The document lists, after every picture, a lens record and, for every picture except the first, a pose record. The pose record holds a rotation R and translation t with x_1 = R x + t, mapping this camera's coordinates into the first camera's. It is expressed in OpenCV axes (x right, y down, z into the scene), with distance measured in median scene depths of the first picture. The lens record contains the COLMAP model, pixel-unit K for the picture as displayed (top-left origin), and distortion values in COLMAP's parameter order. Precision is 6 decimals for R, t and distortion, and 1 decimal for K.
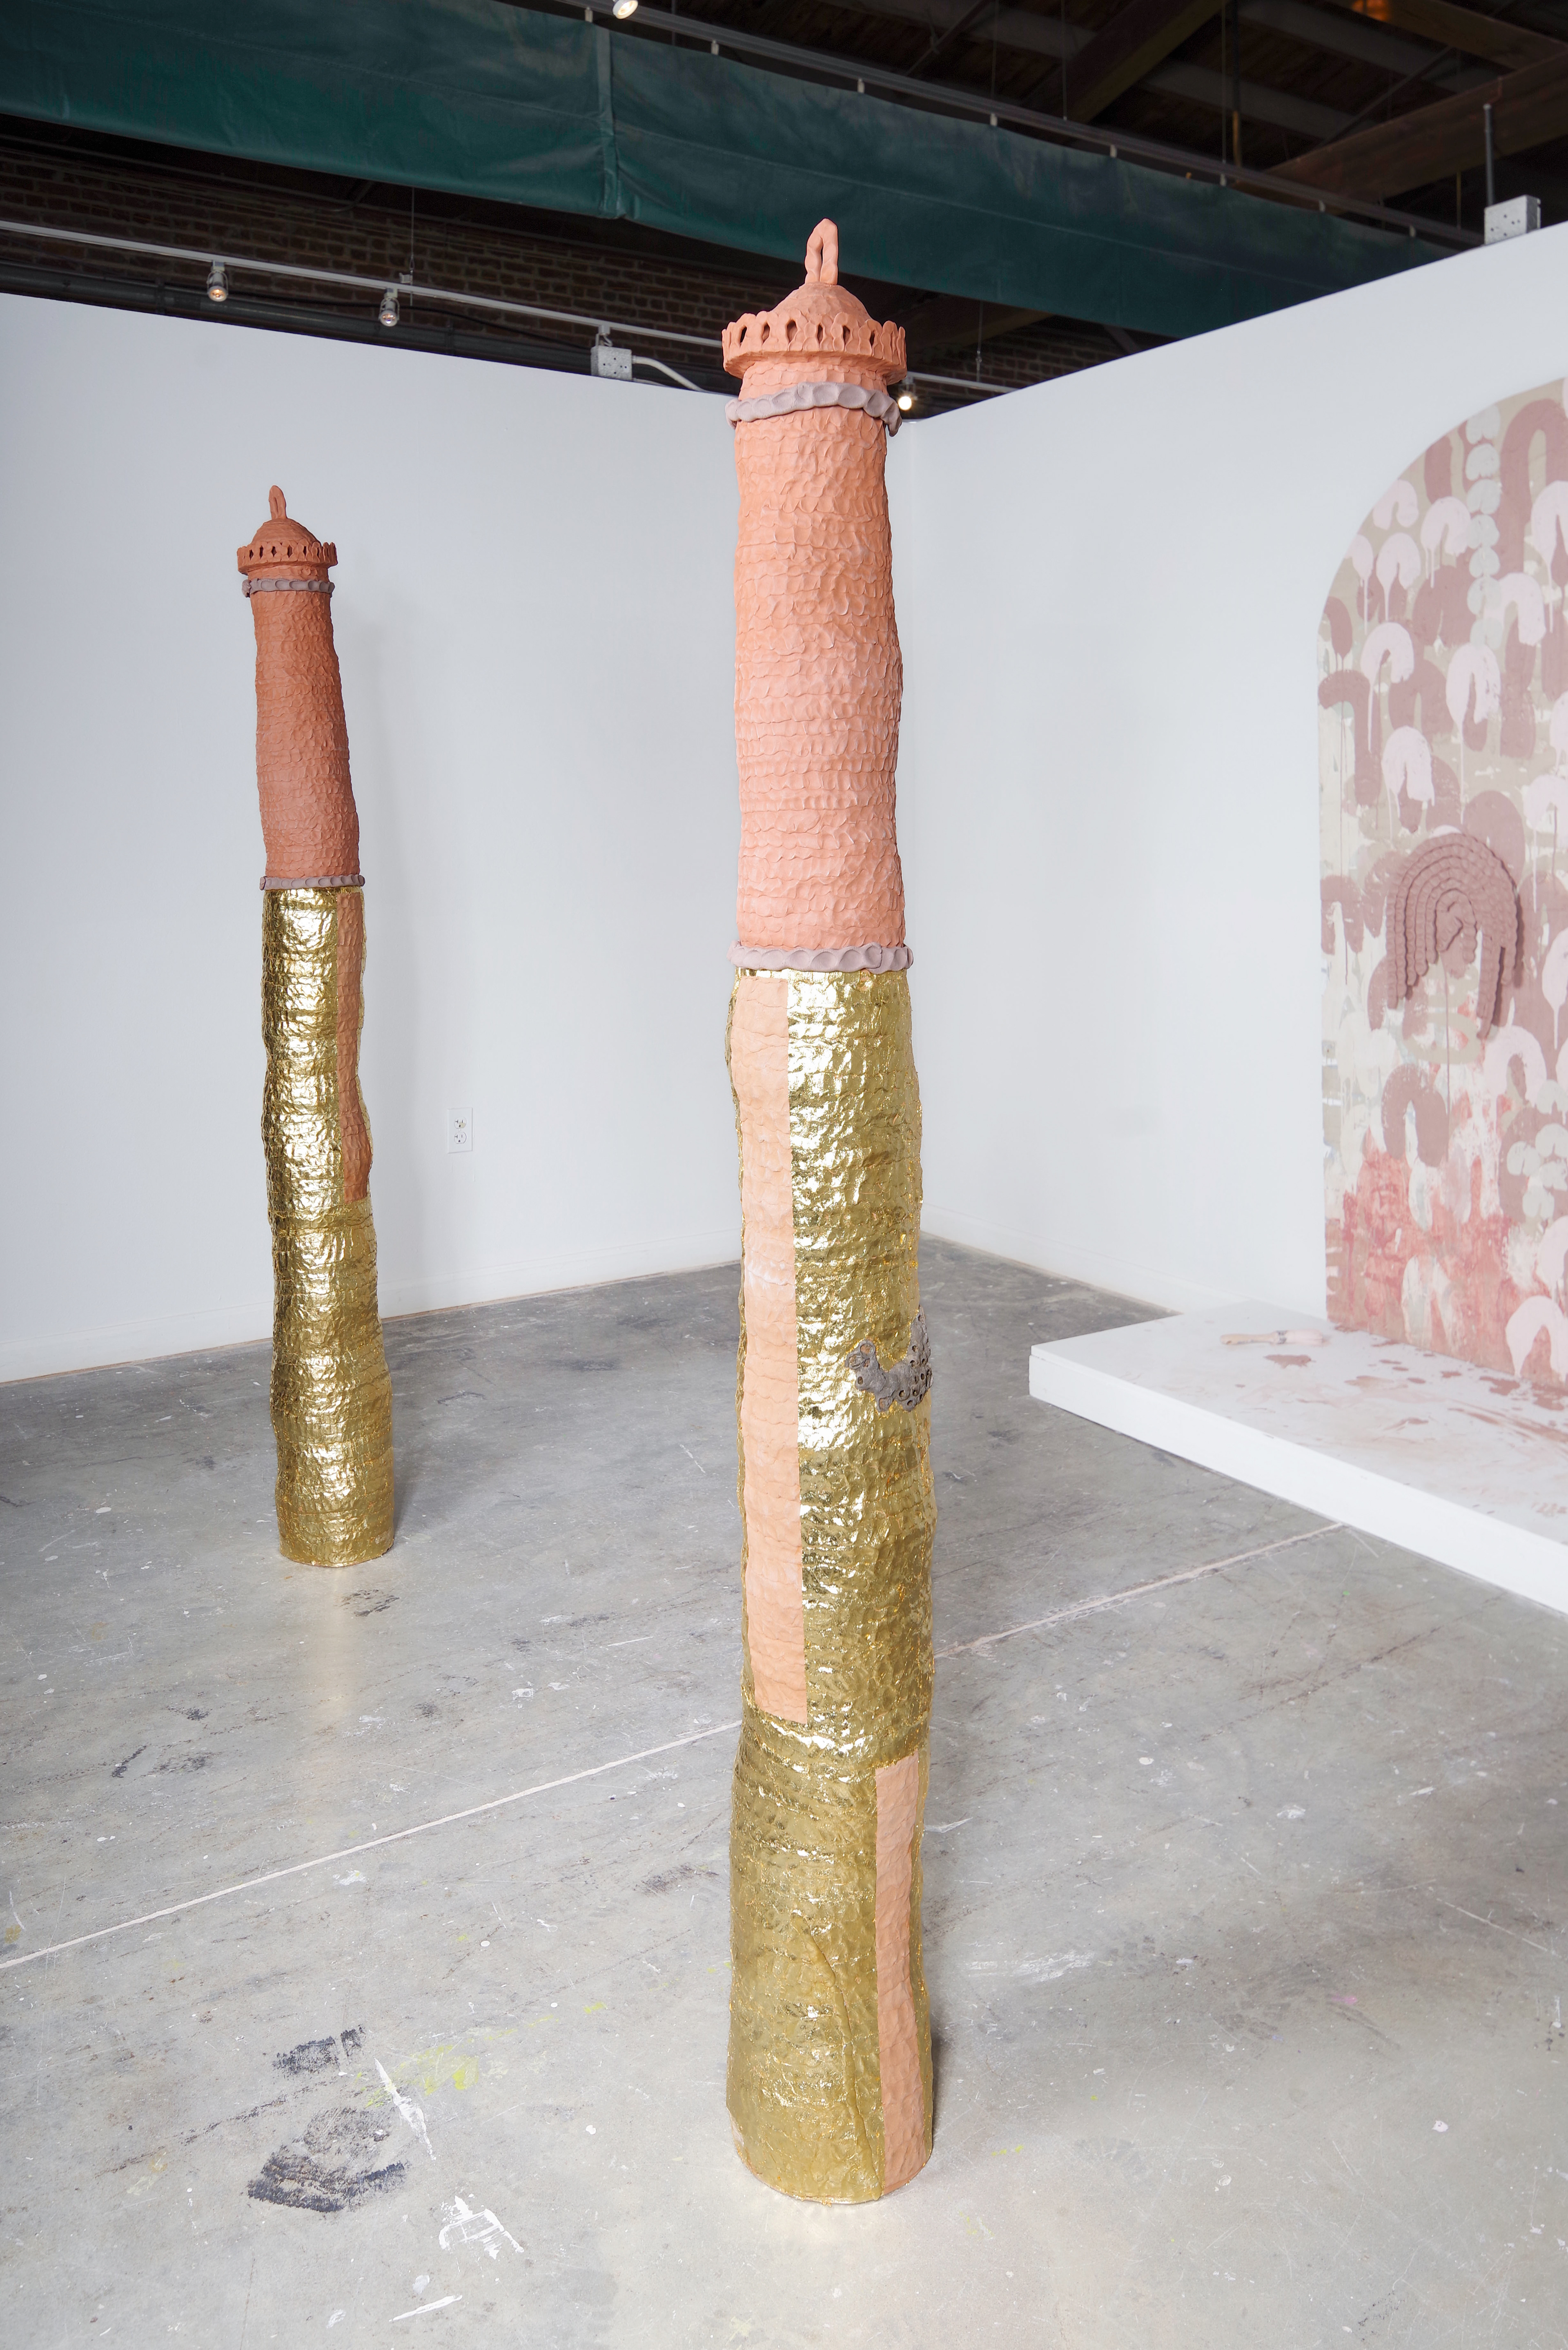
lens RADIAL K [[1826.7, 0, 803.0], [0, 1826.7, 818.7], [0, 0, 1]] dist [0.006266, -0.001063]
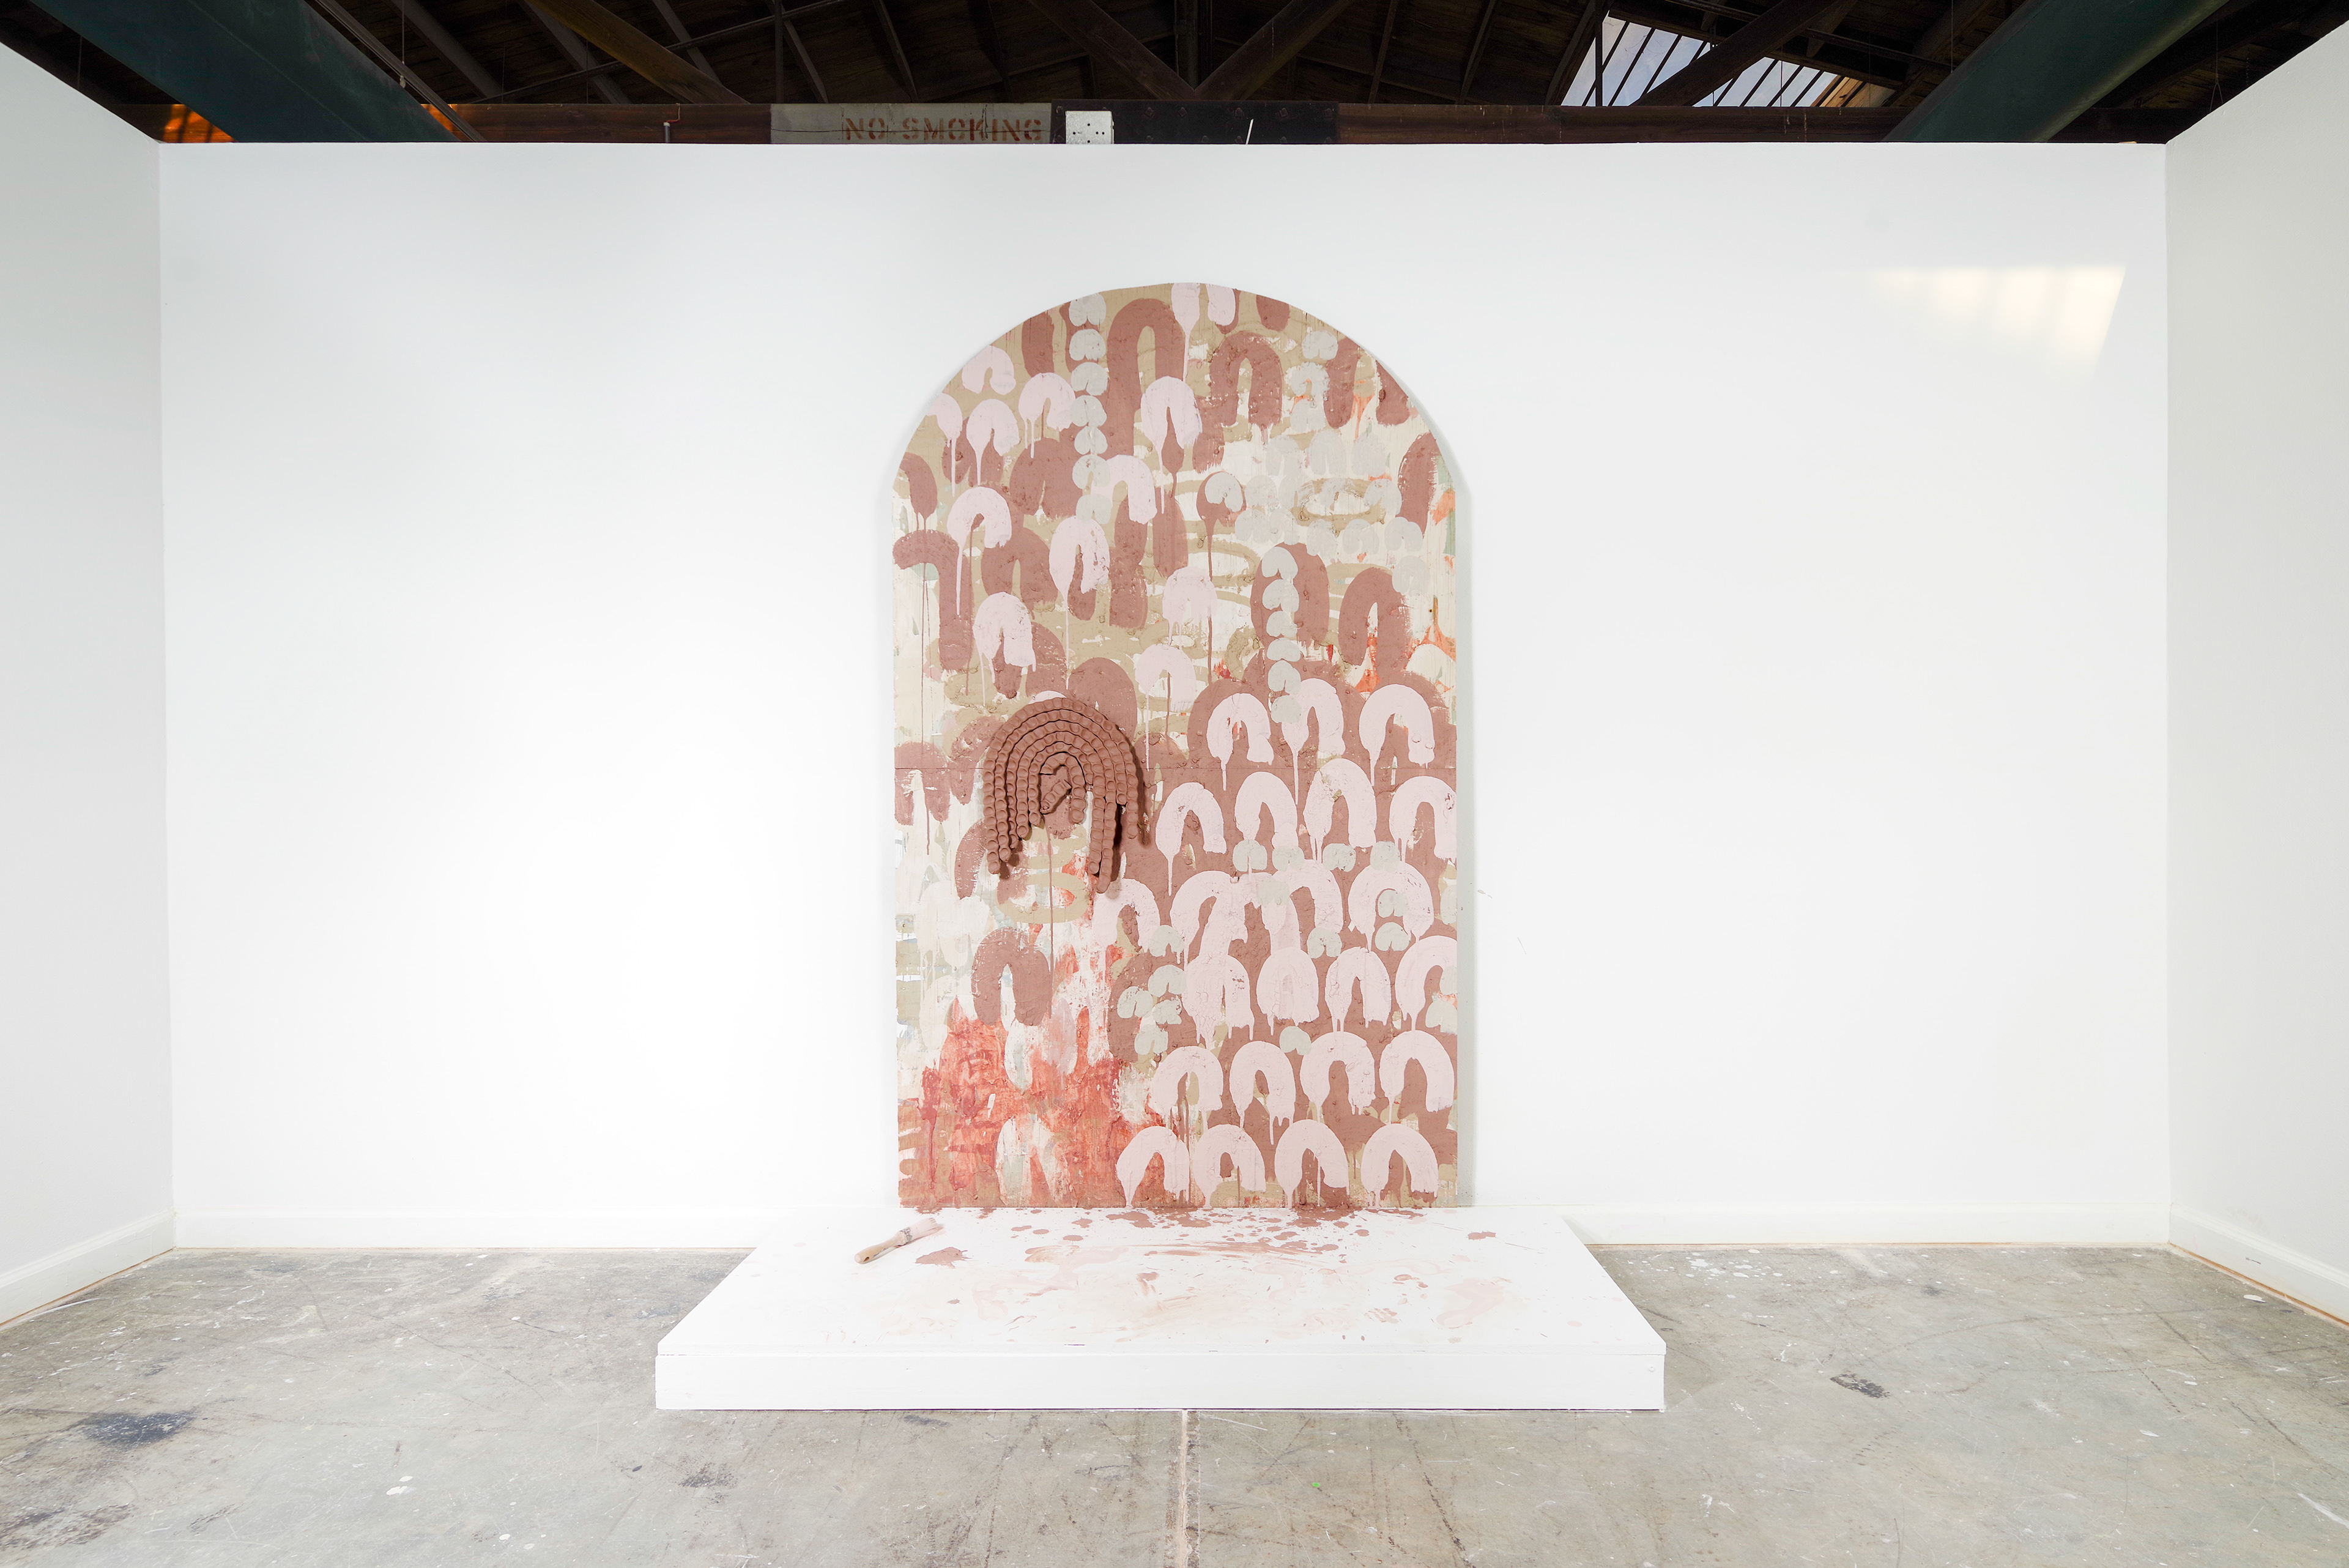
lens RADIAL K [[1260.7, 0, 1206.4], [0, 1260.7, 801.1], [0, 0, 1]] dist [0.007384, -0.002834]
pose [[0.545981, 0.002907, 0.837793, -0.196282], [-0.000621, 0.999995, -0.003065, 0.068345], [-0.837798, 0.001153, 0.545980, 0.543989]]
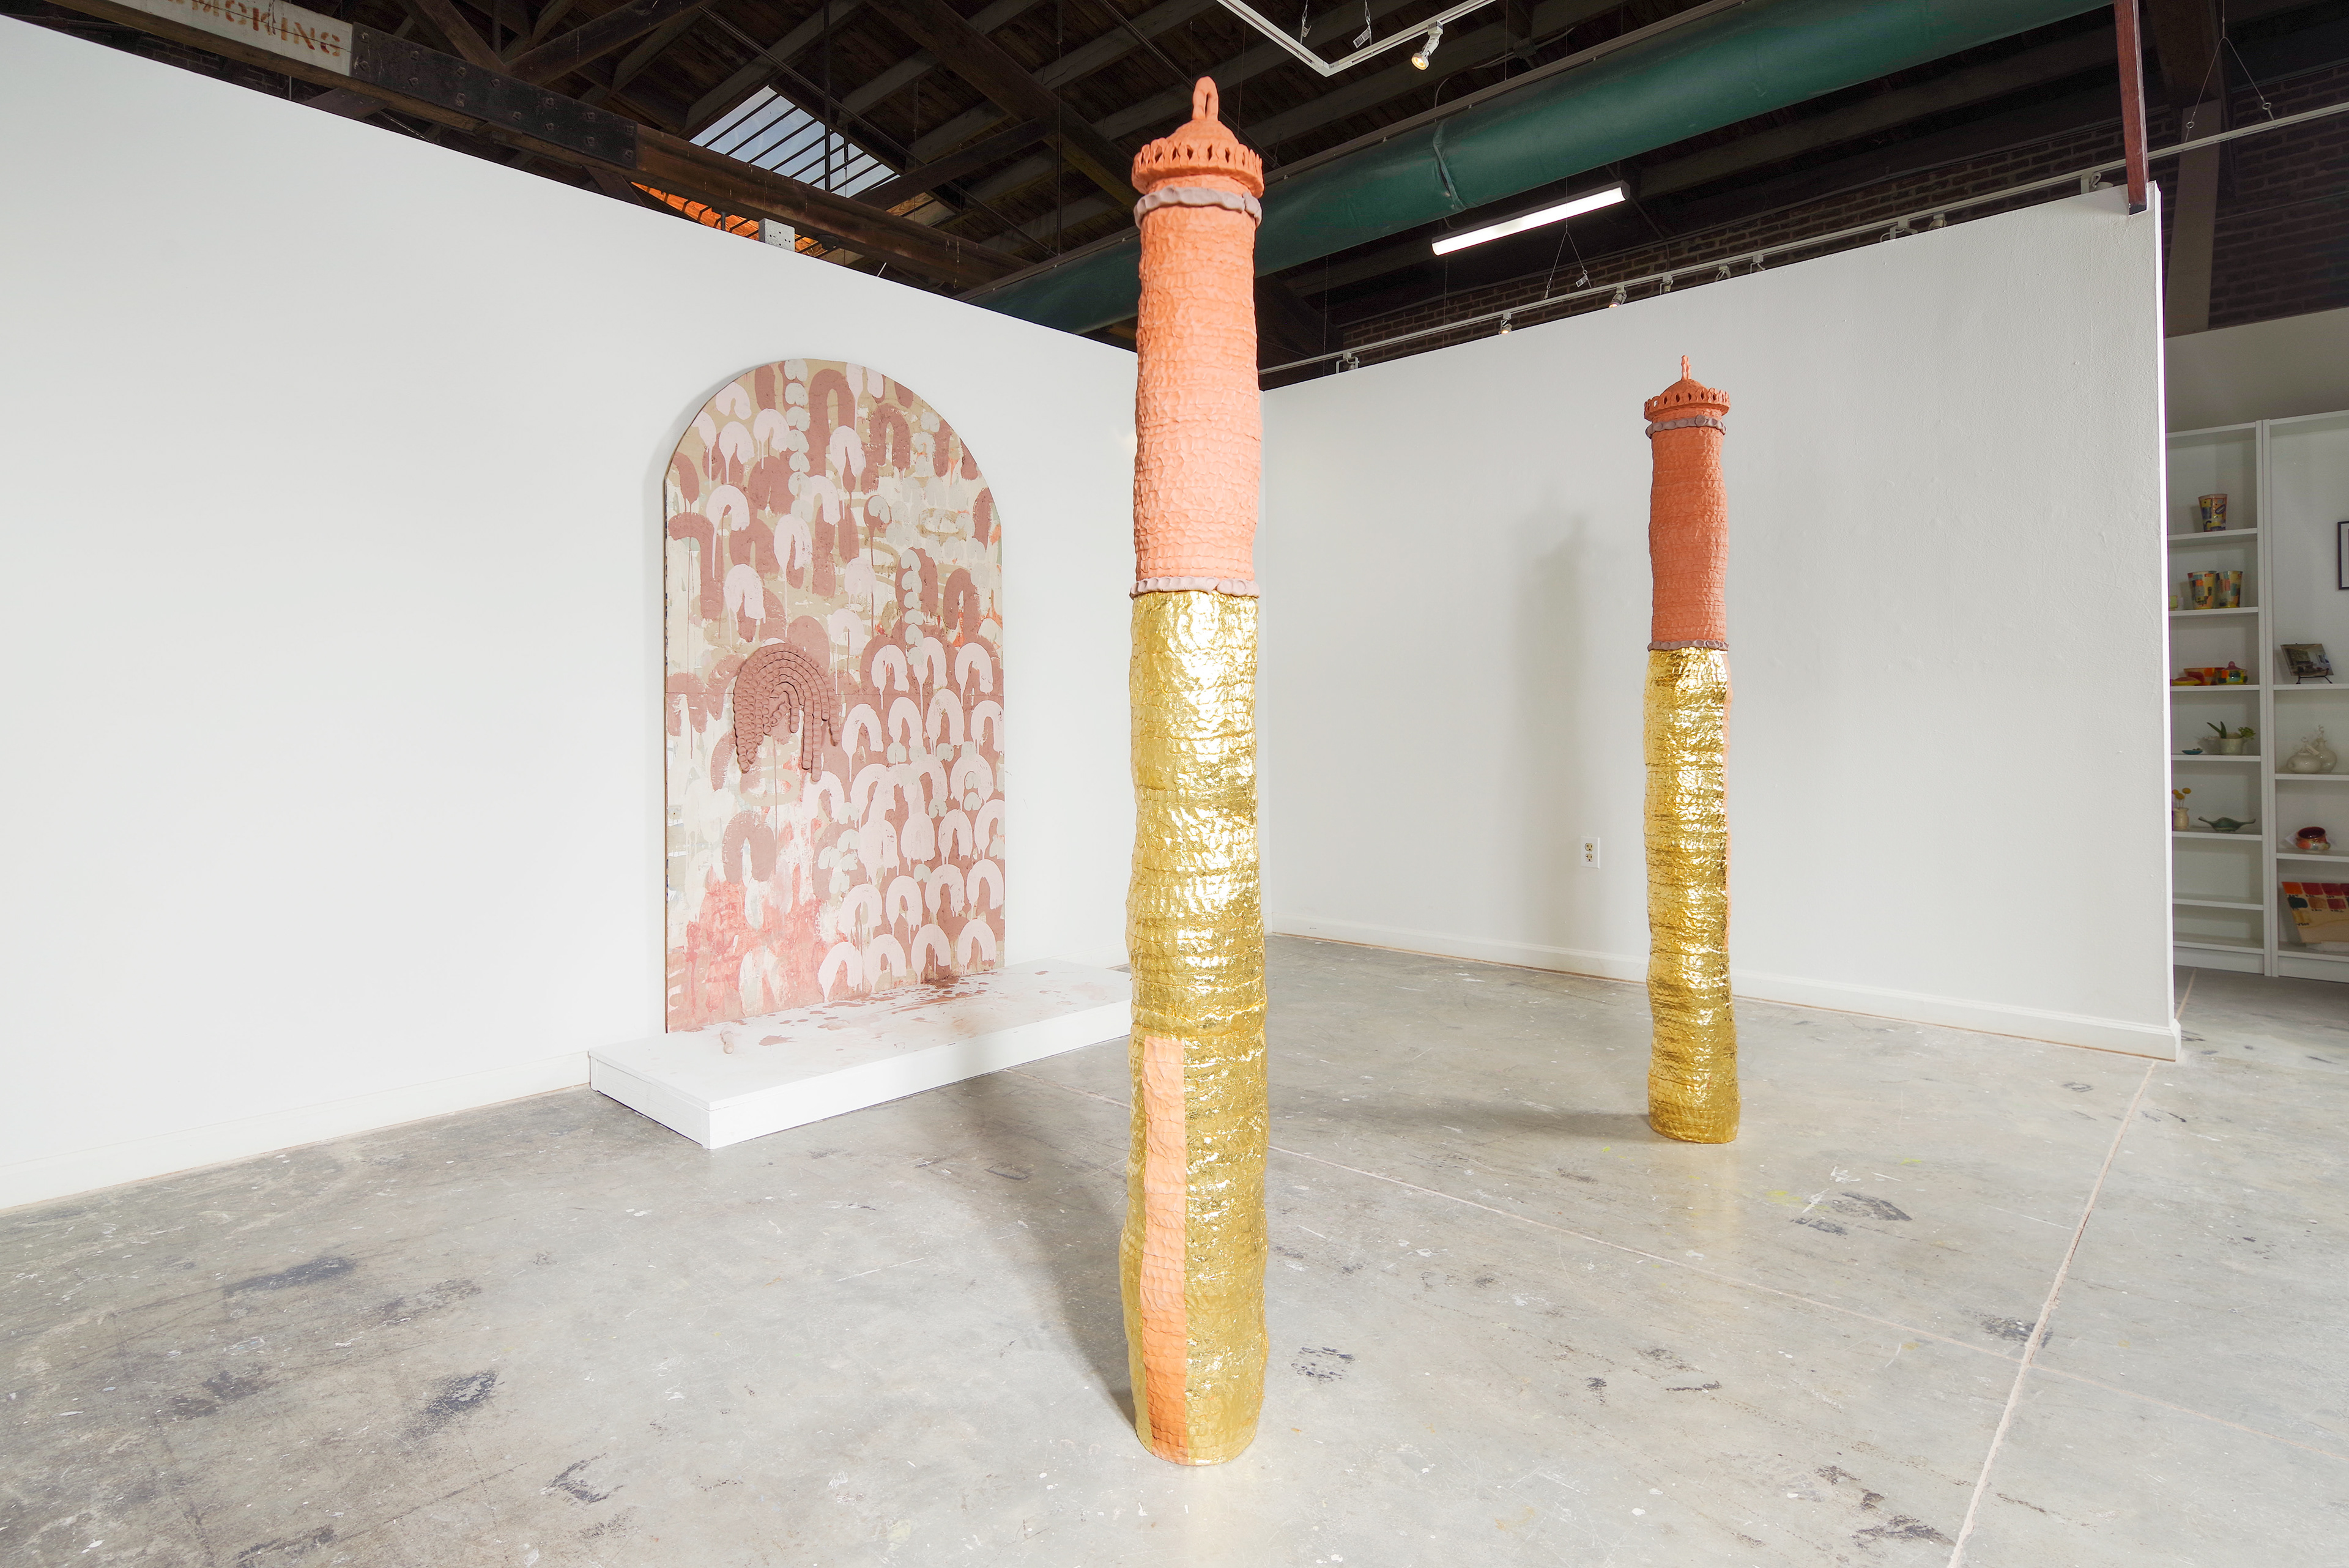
lens RADIAL K [[1232.5, 0, 1137.3], [0, 1232.5, 687.4], [0, 0, 1]] dist [0.002671, 0.003440]
pose [[-0.229677, 0.032716, 0.972717, -0.653960], [0.010698, 0.999459, -0.031089, 0.076252], [-0.973208, 0.003266, -0.229903, 0.955279]]
